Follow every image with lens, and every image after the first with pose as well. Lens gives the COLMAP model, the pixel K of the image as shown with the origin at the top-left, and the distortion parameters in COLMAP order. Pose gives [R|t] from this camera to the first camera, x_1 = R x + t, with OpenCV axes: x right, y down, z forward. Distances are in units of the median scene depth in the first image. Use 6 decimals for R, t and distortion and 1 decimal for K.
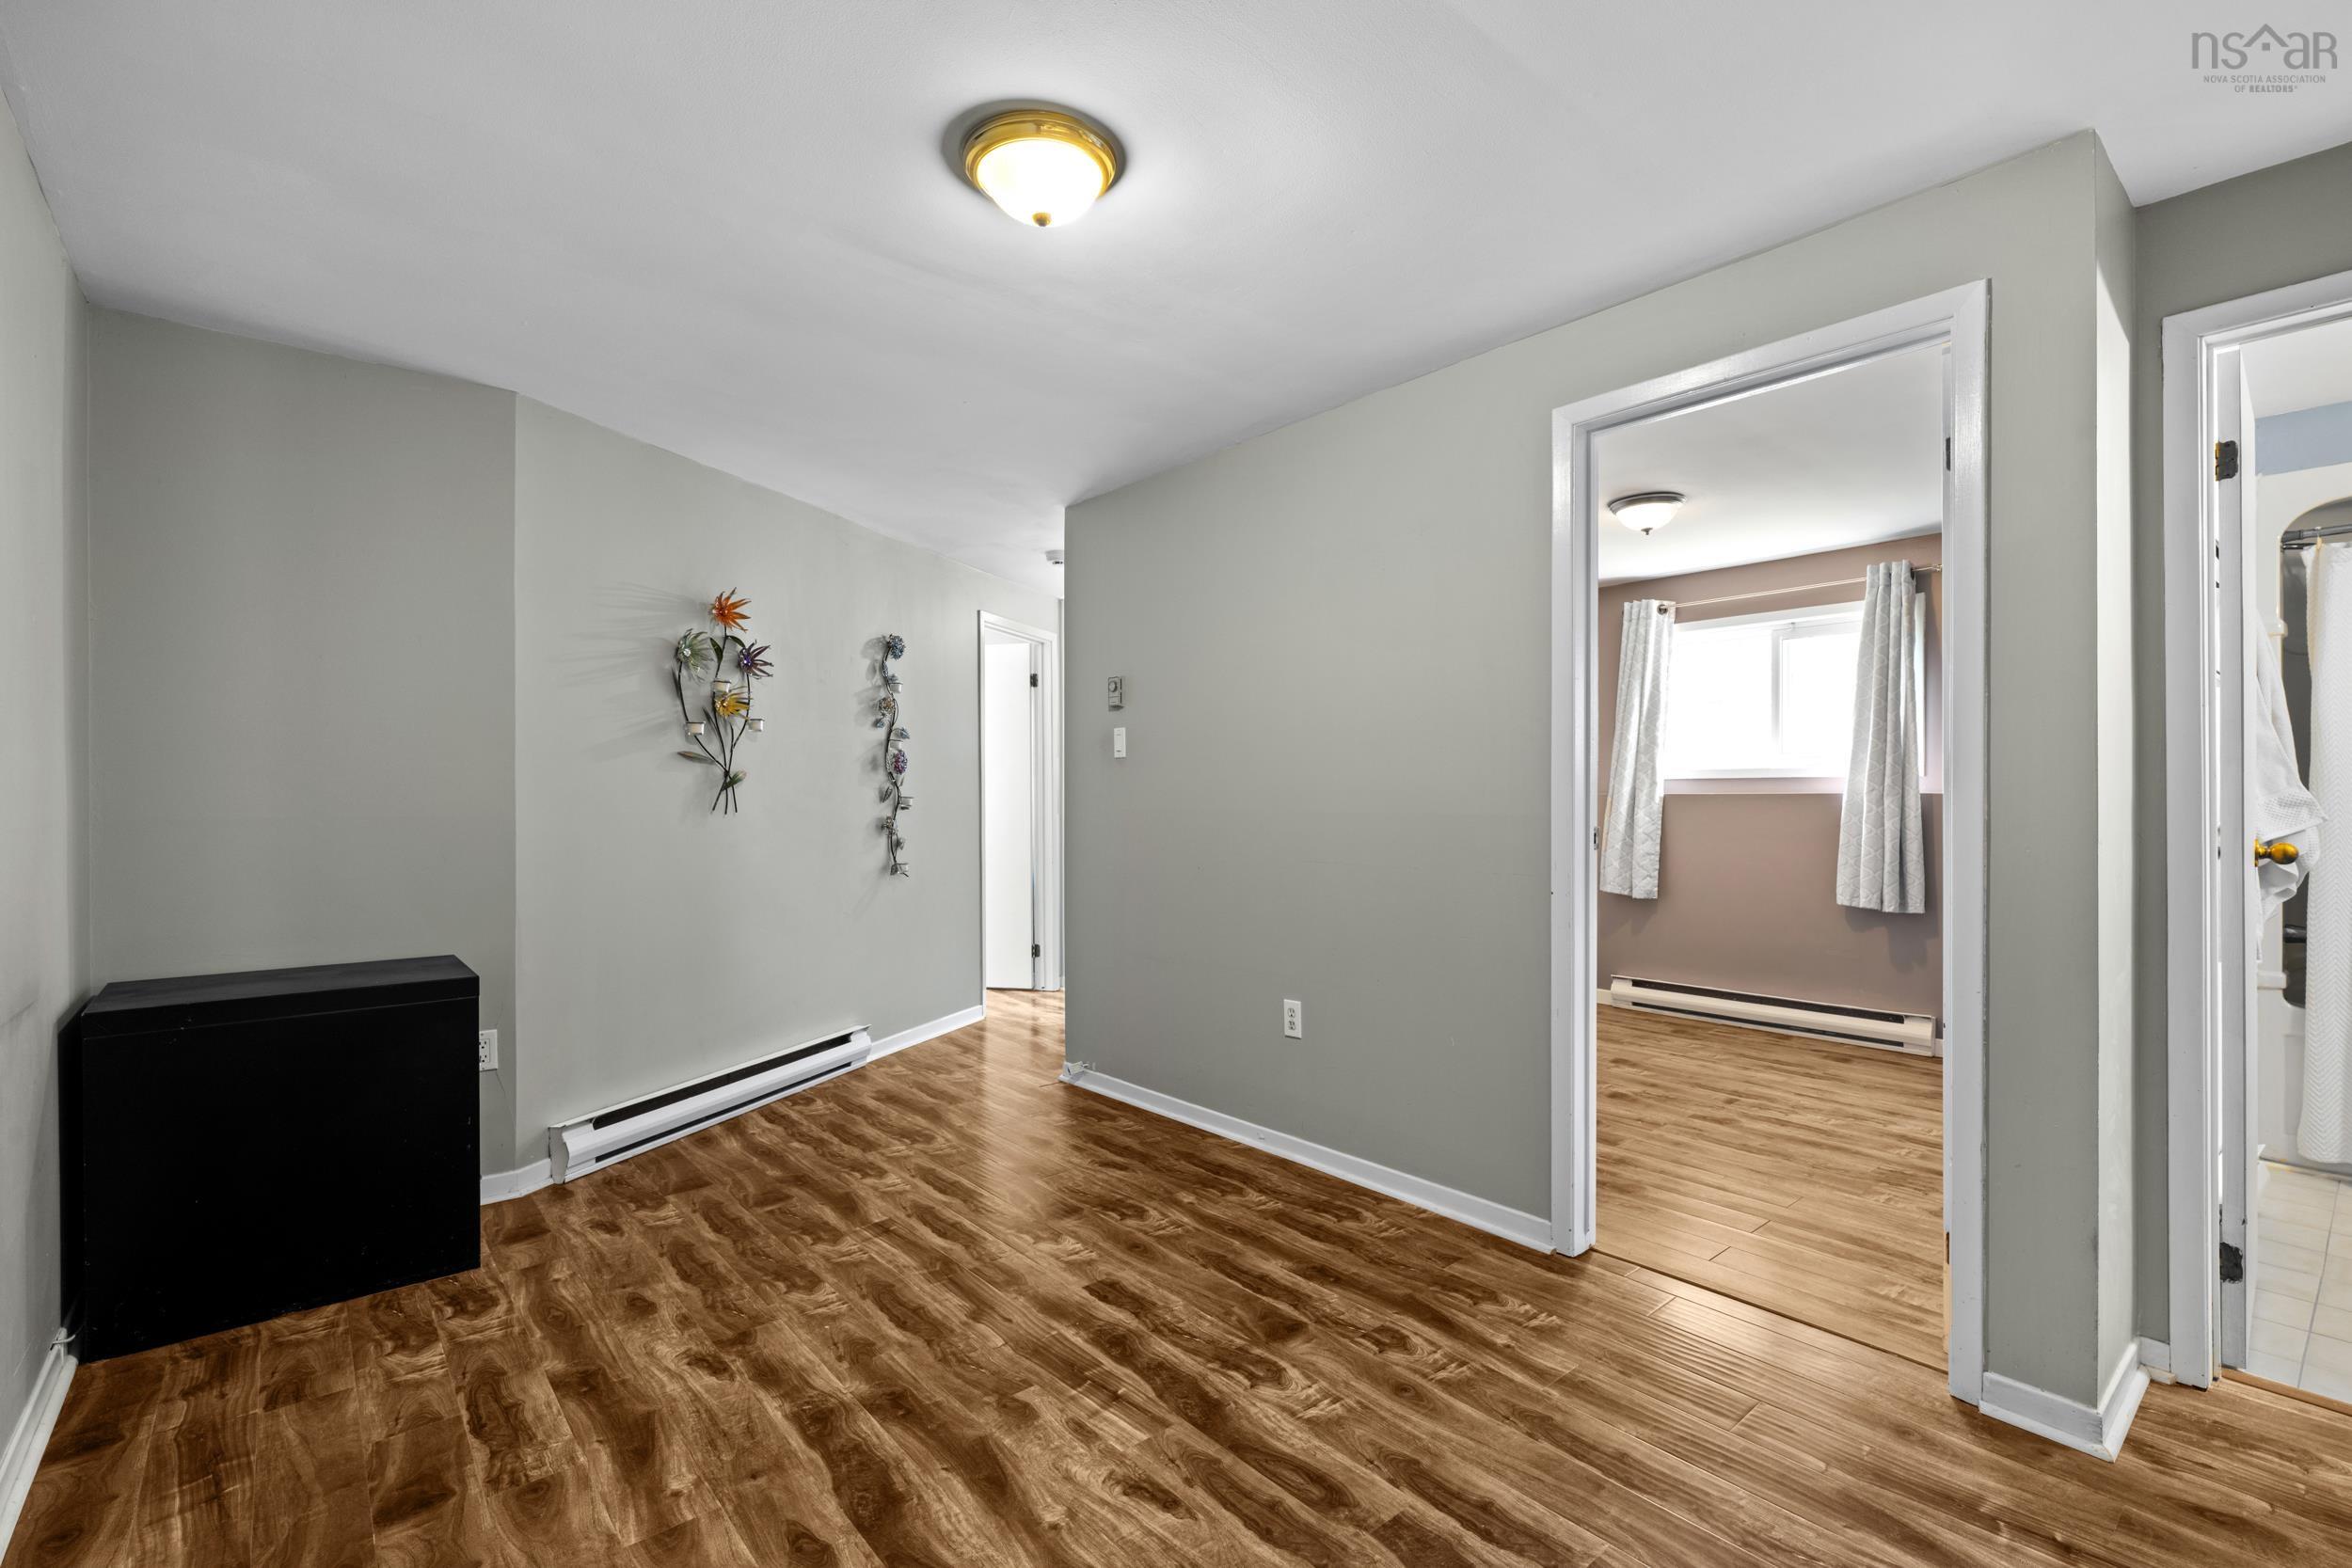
lens RADIAL K [[1067.1, 0, 1174.5], [0, 1067.1, 800.2], [0, 0, 1]] dist [0.002669, -0.000583]
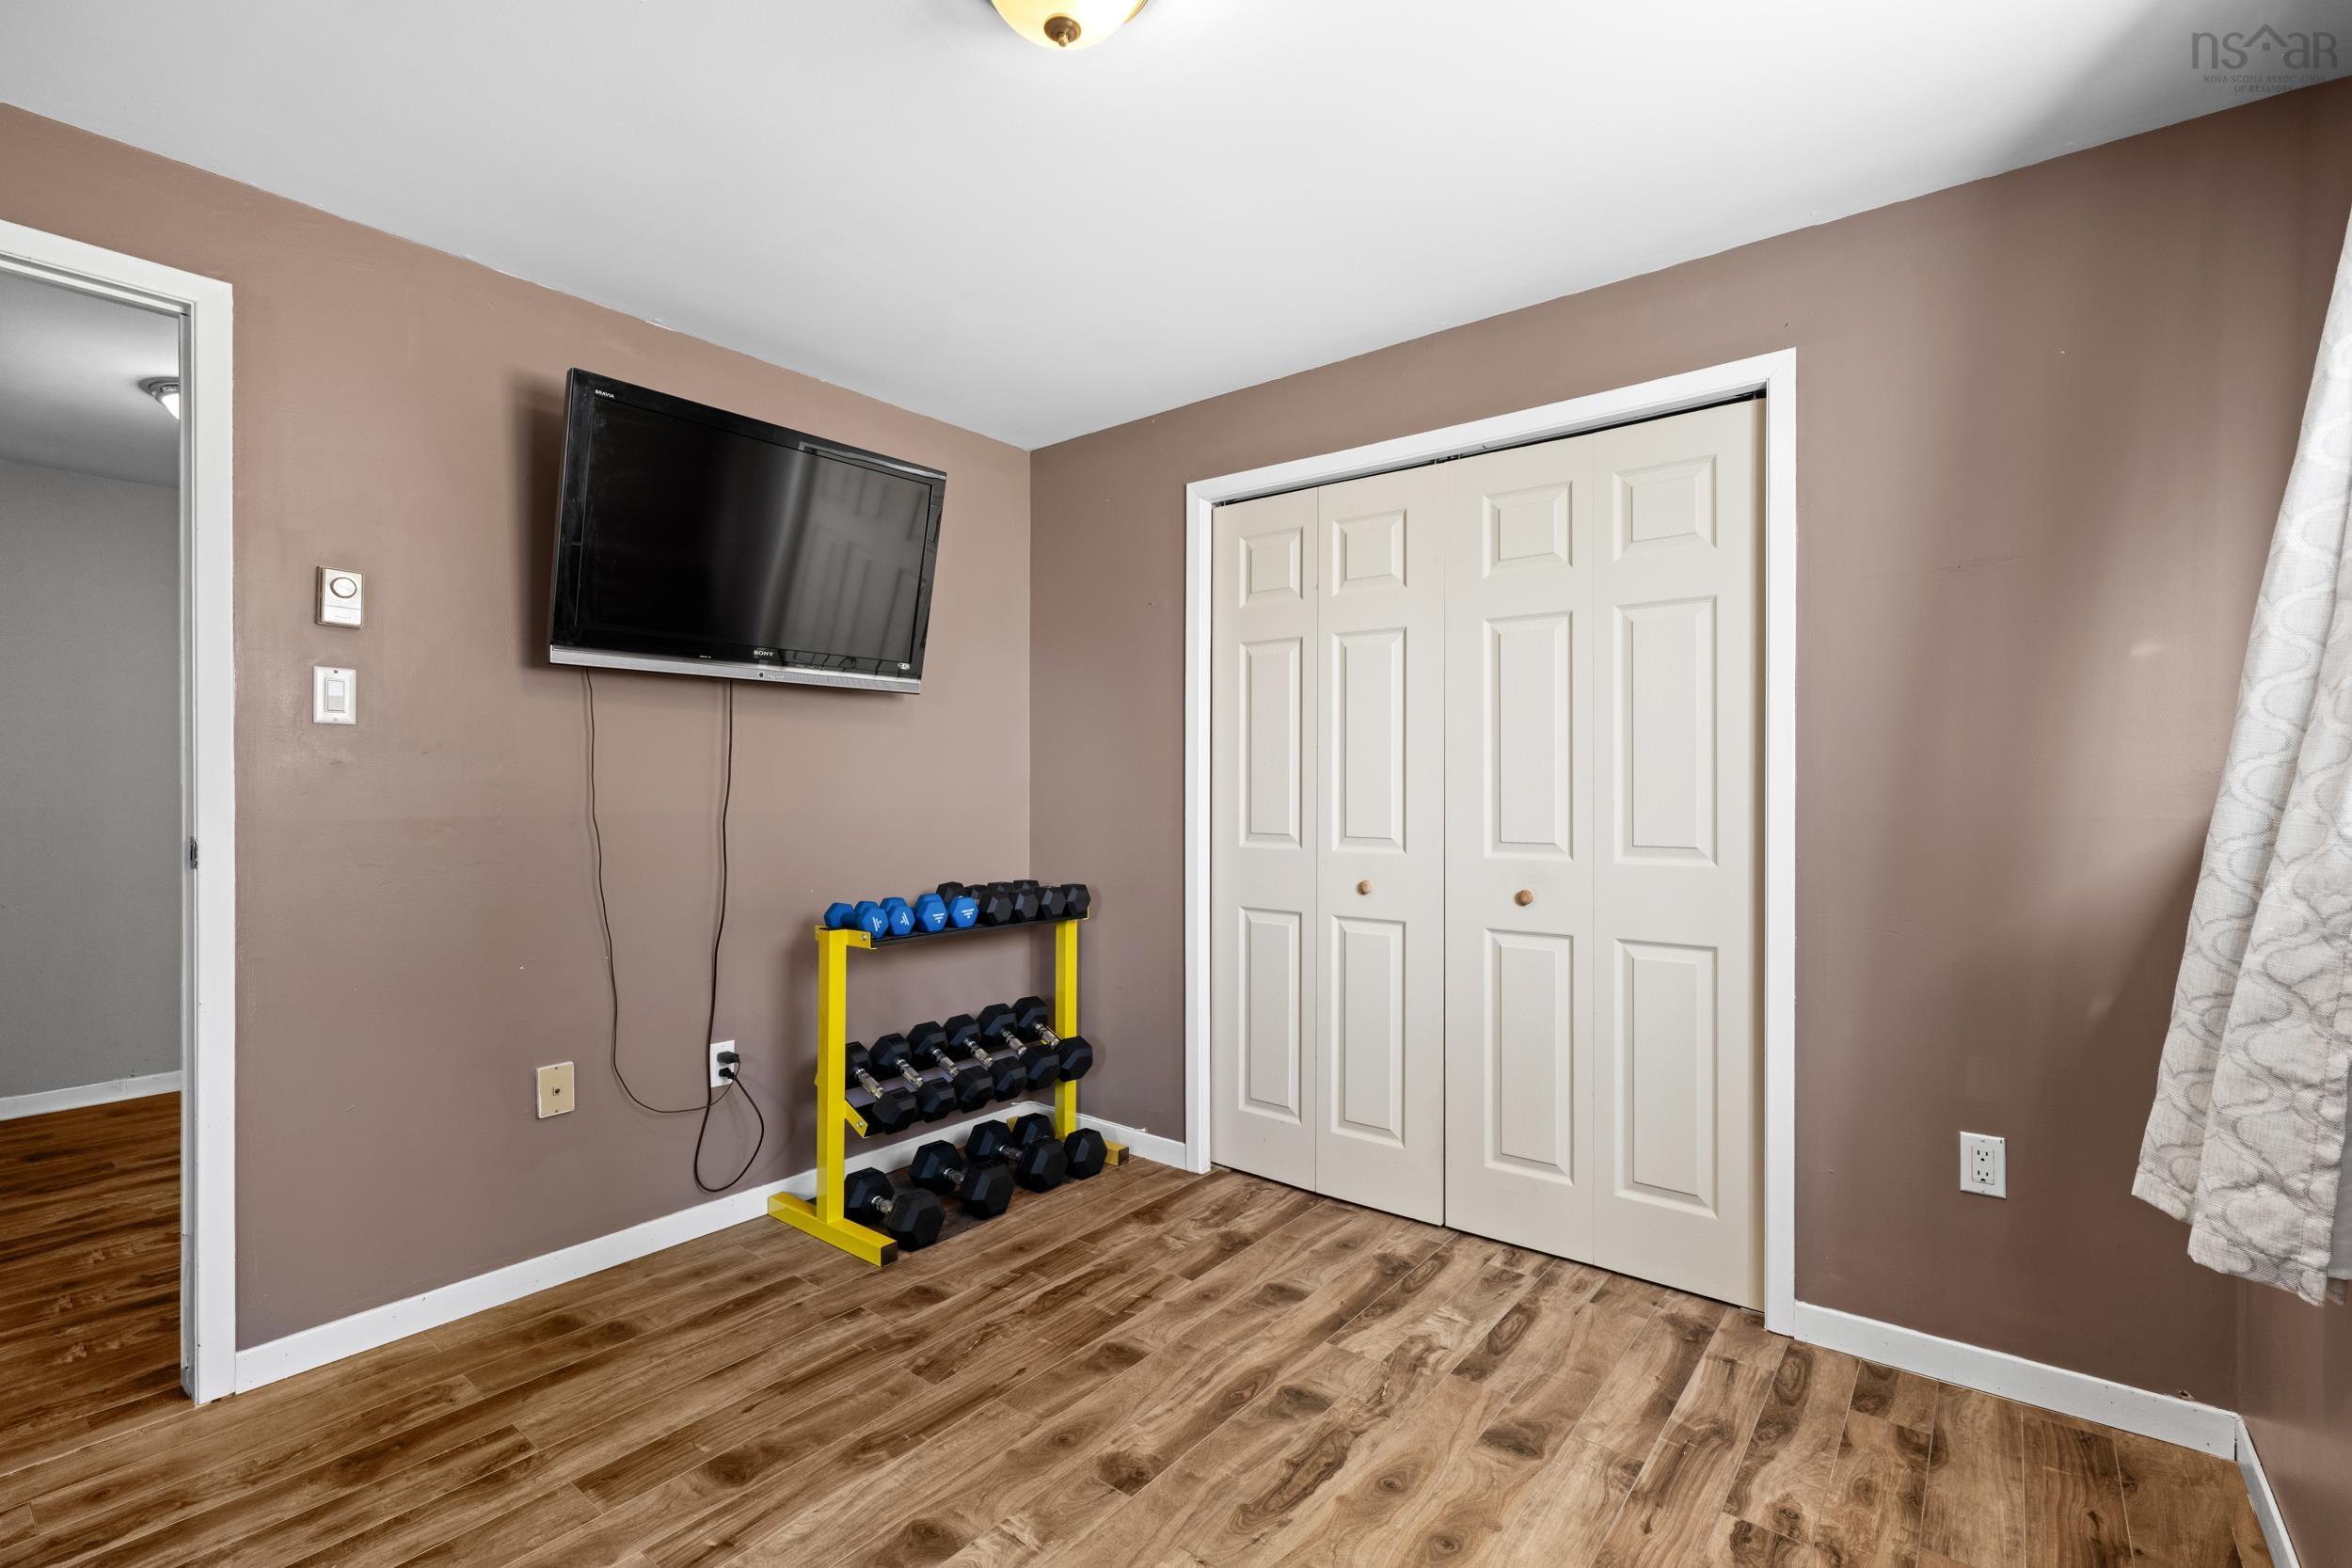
lens RADIAL K [[1067.1, 0, 1187.8], [0, 1067.1, 792.9], [0, 0, 1]] dist [0.002669, -0.000583]
pose [[0.190852, 0.007544, -0.981590, 0.704338], [-0.006766, 0.999957, 0.006370, -0.006445], [0.981596, 0.005425, 0.190894, 0.866478]]
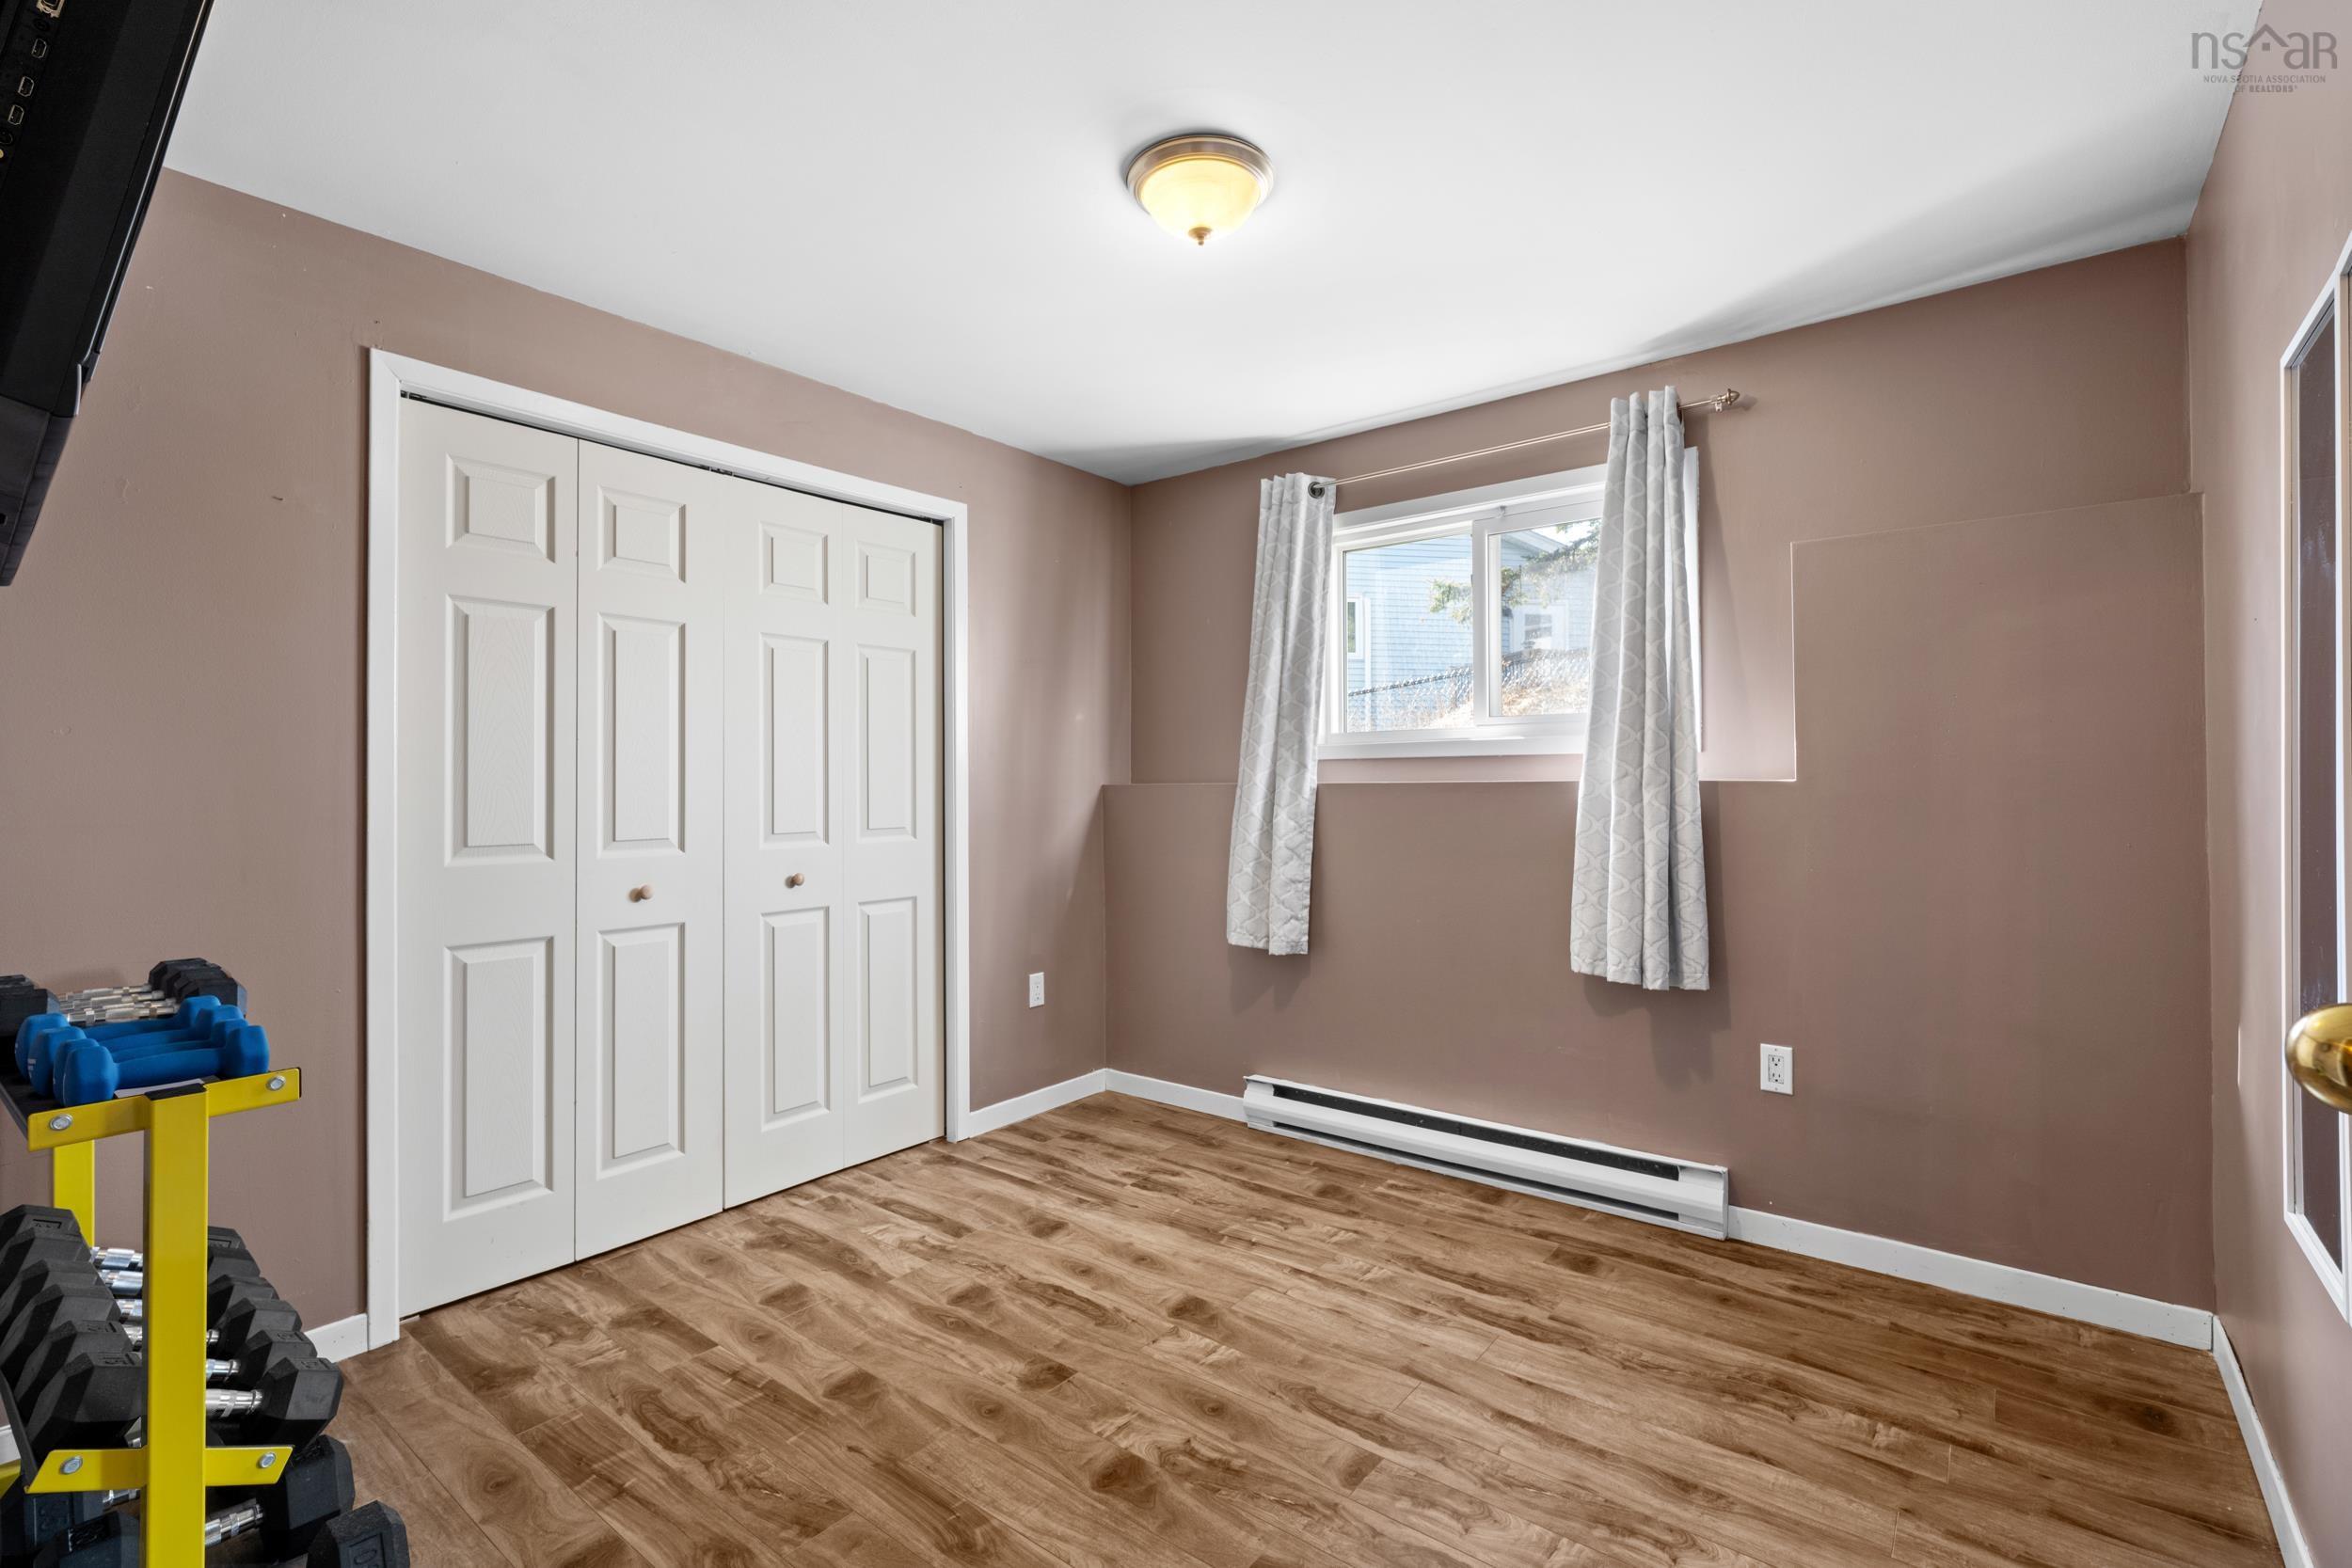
lens RADIAL K [[1067.1, 0, 1180.9], [0, 1067.1, 770.1], [0, 0, 1]] dist [0.002669, -0.000583]
pose [[0.980178, -0.001197, 0.198115, 0.299886], [0.004941, 0.999818, -0.018403, -0.003045], [-0.198057, 0.019018, 0.980006, 0.475570]]
